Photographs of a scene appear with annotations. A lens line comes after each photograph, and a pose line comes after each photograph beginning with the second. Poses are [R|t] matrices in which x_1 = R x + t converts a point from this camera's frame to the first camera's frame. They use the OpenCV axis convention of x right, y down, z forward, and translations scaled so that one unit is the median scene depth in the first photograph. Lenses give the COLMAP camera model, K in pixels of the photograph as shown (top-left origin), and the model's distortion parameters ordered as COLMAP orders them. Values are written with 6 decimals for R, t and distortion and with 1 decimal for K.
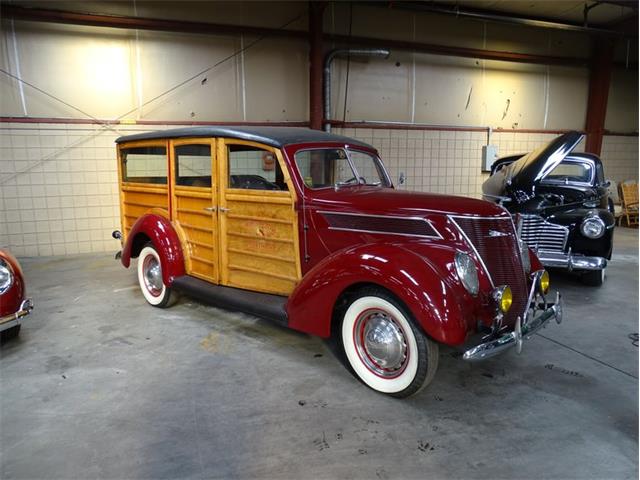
lens RADIAL K [[462.8, 0, 324.7], [0, 462.8, 237.5], [0, 0, 1]] dist [0.007085, 0.005157]
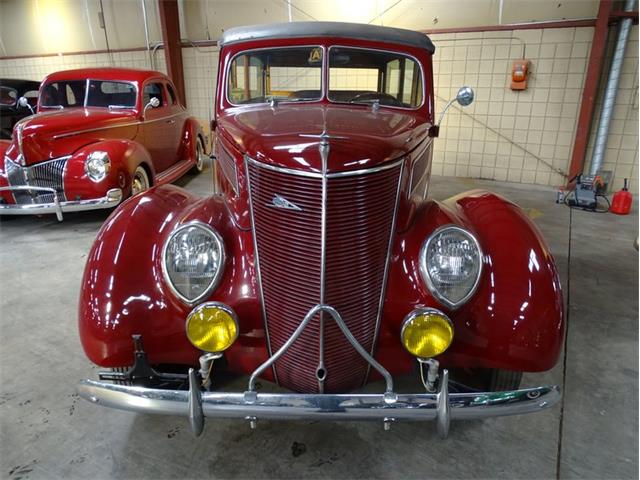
lens RADIAL K [[462.8, 0, 325.4], [0, 462.8, 239.2], [0, 0, 1]] dist [0.007085, 0.005157]
pose [[0.690978, 0.239799, -0.681943, 0.487577], [-0.129000, 0.969137, 0.210079, -0.054244], [0.711273, -0.057189, 0.700586, 0.442290]]
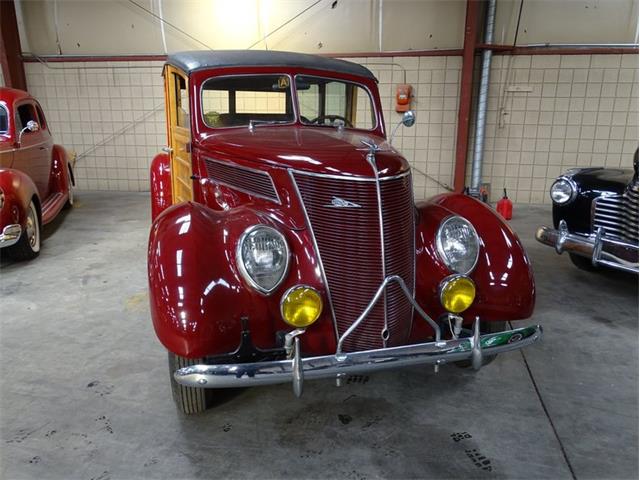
lens RADIAL K [[520.3, 0, 326.1], [0, 520.3, 240.6], [0, 0, 1]] dist [0.033534, 0.002780]
pose [[0.872805, 0.132967, -0.469608, 0.447660], [-0.091161, 0.989655, 0.110785, -0.024142], [0.479481, -0.053883, 0.875897, 0.241318]]
